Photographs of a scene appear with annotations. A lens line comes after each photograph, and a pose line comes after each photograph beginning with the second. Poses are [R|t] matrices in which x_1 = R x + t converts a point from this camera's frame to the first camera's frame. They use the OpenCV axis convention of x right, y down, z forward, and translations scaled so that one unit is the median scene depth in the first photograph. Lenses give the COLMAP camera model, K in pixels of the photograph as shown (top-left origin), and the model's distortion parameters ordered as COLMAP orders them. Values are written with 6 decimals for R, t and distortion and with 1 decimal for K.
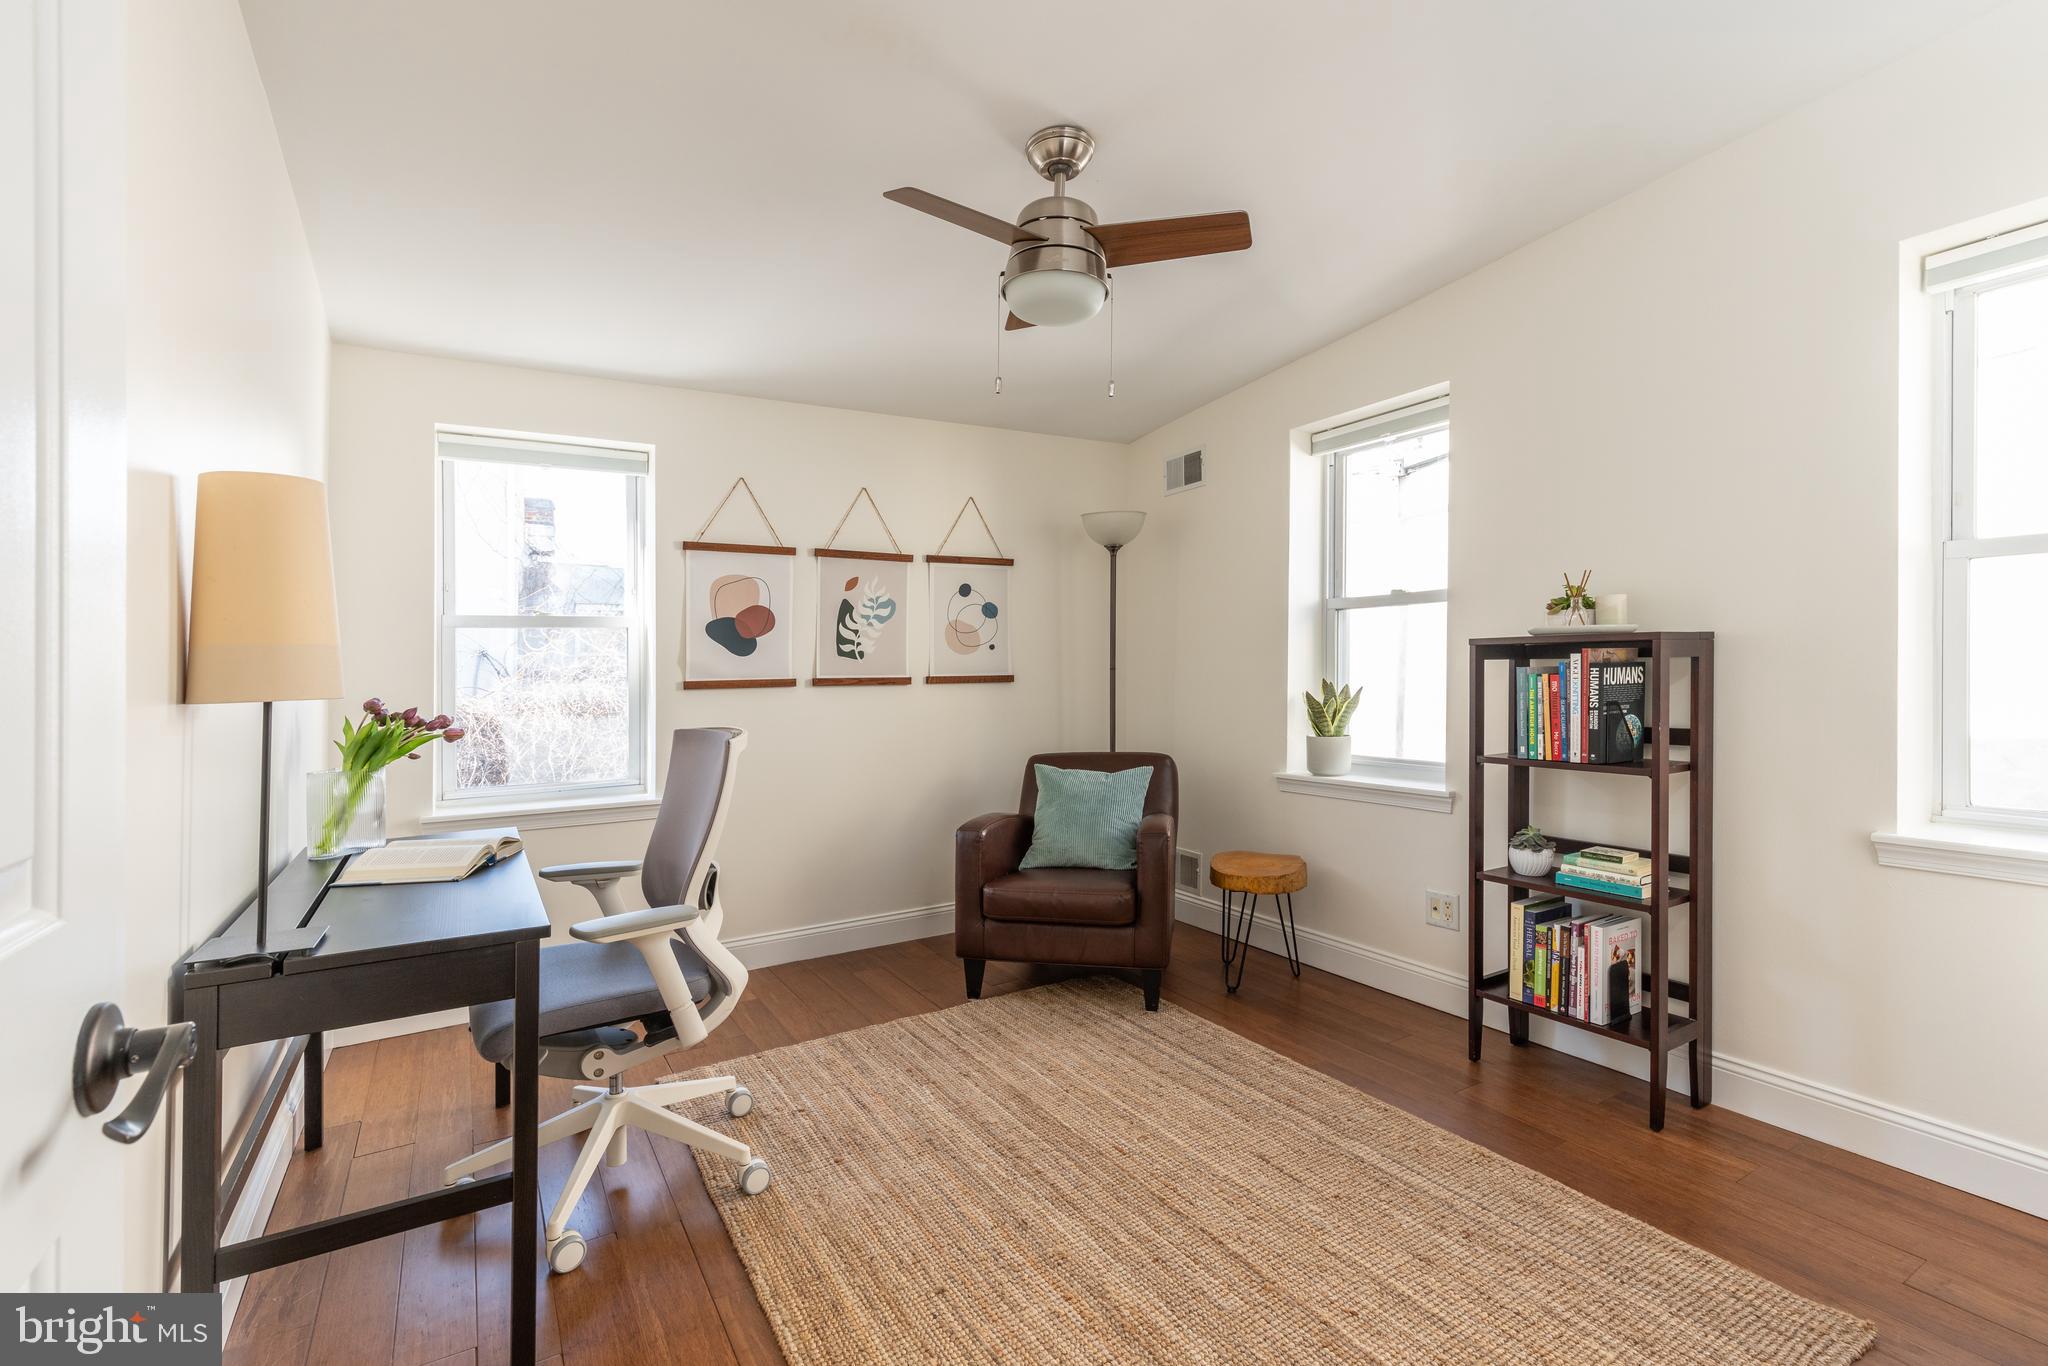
lens RADIAL K [[941.5, 0, 1030.8], [0, 941.5, 666.2], [0, 0, 1]] dist [0.008544, -0.002555]
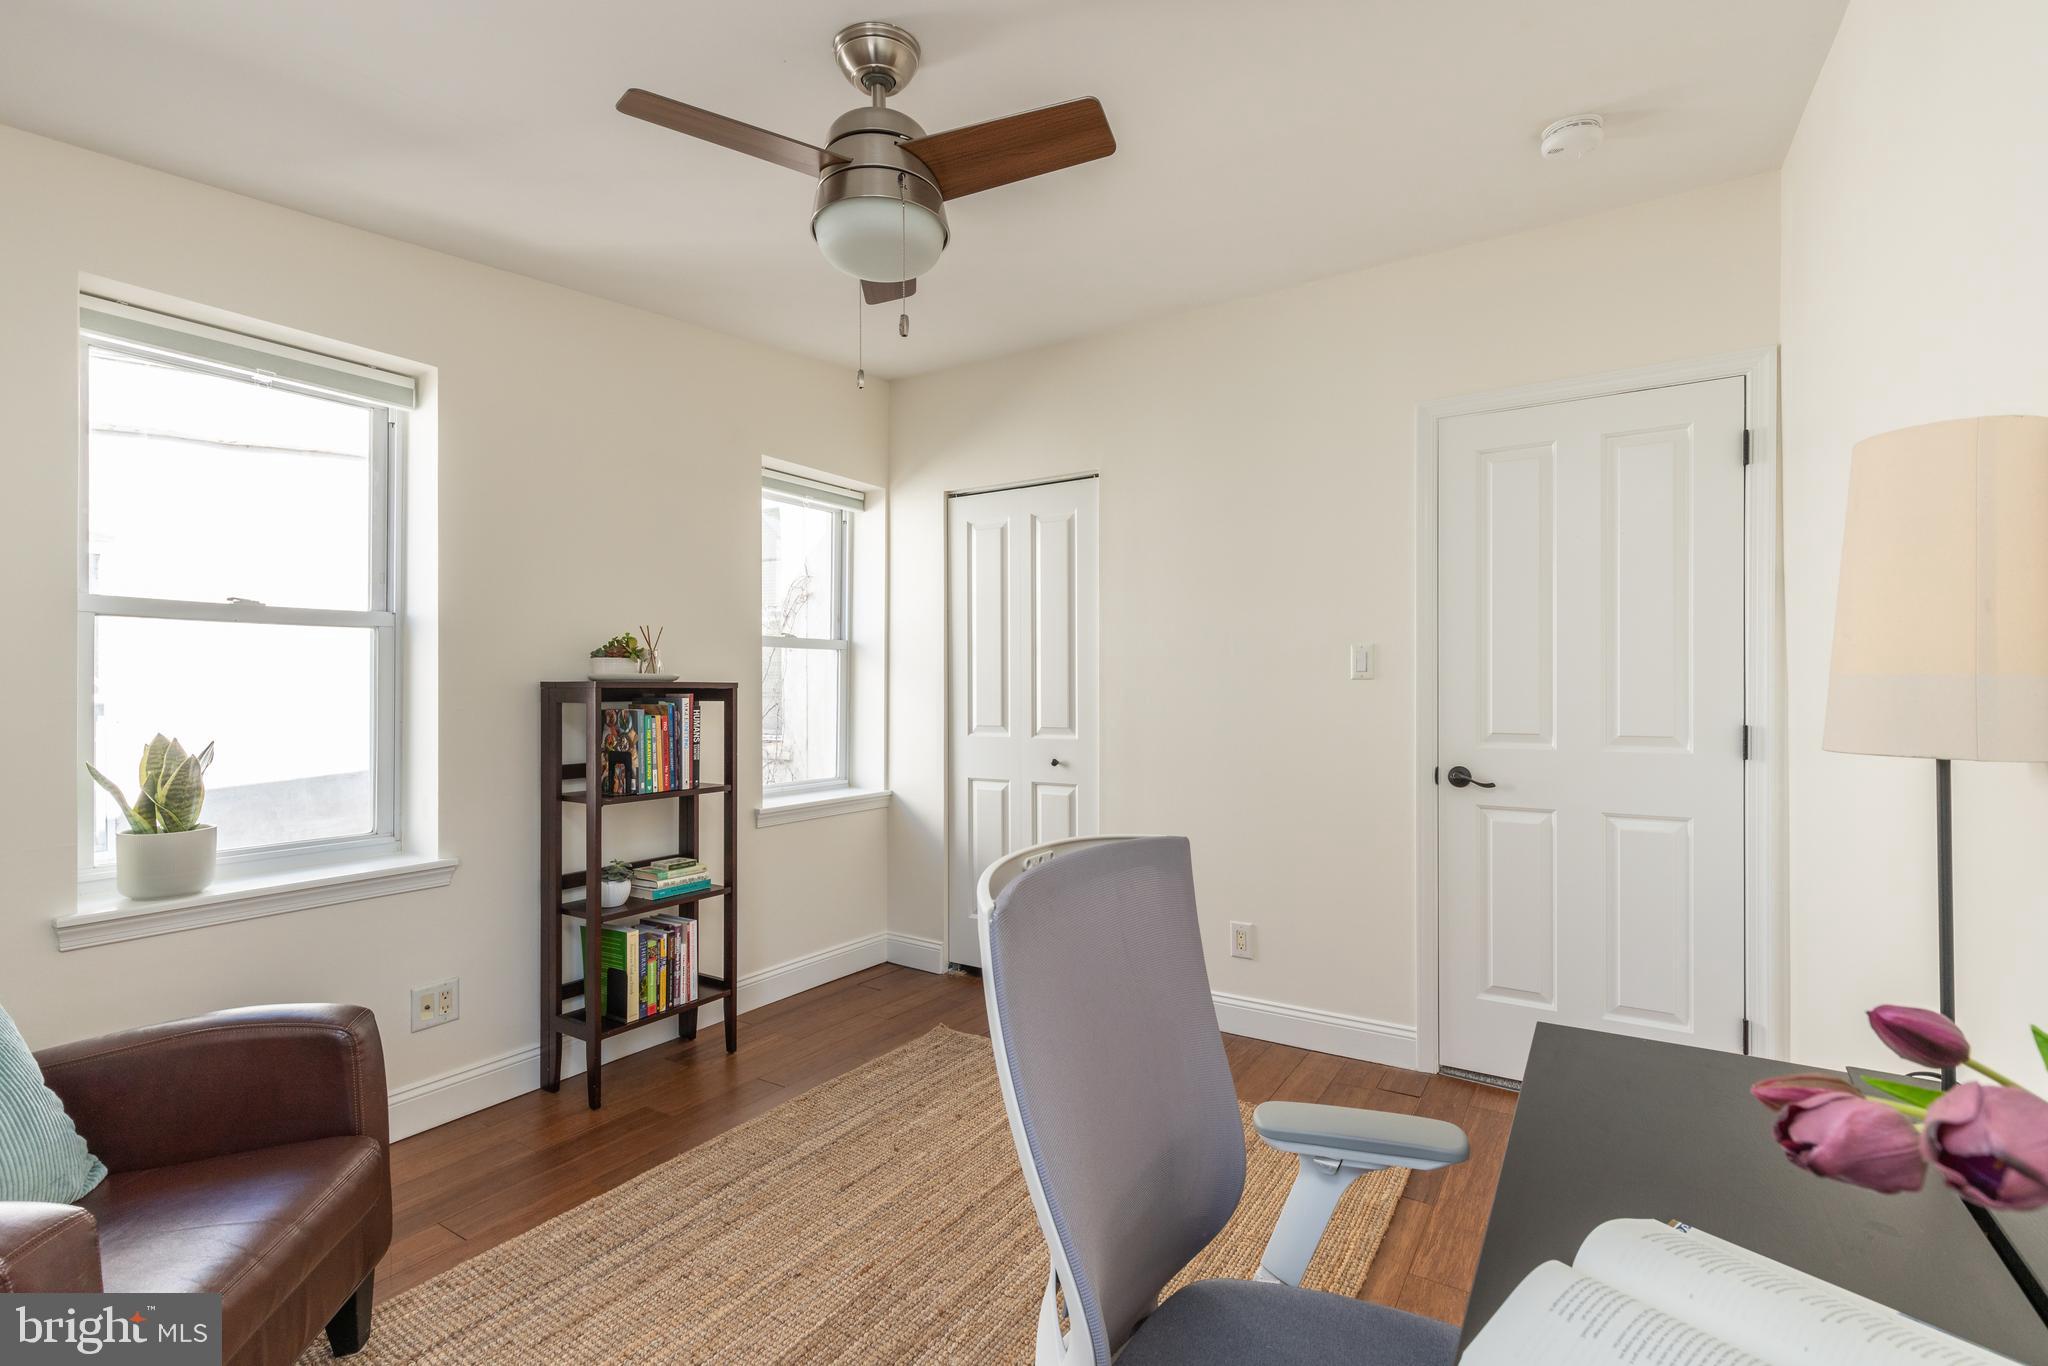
lens RADIAL K [[941.5, 0, 1029.7], [0, 941.5, 699.2], [0, 0, 1]] dist [0.008544, -0.002555]
pose [[-0.459951, 0.009118, 0.887897, -0.661054], [0.003672, 0.999958, -0.008366, -0.000401], [-0.887936, -0.000588, -0.459966, 1.121532]]
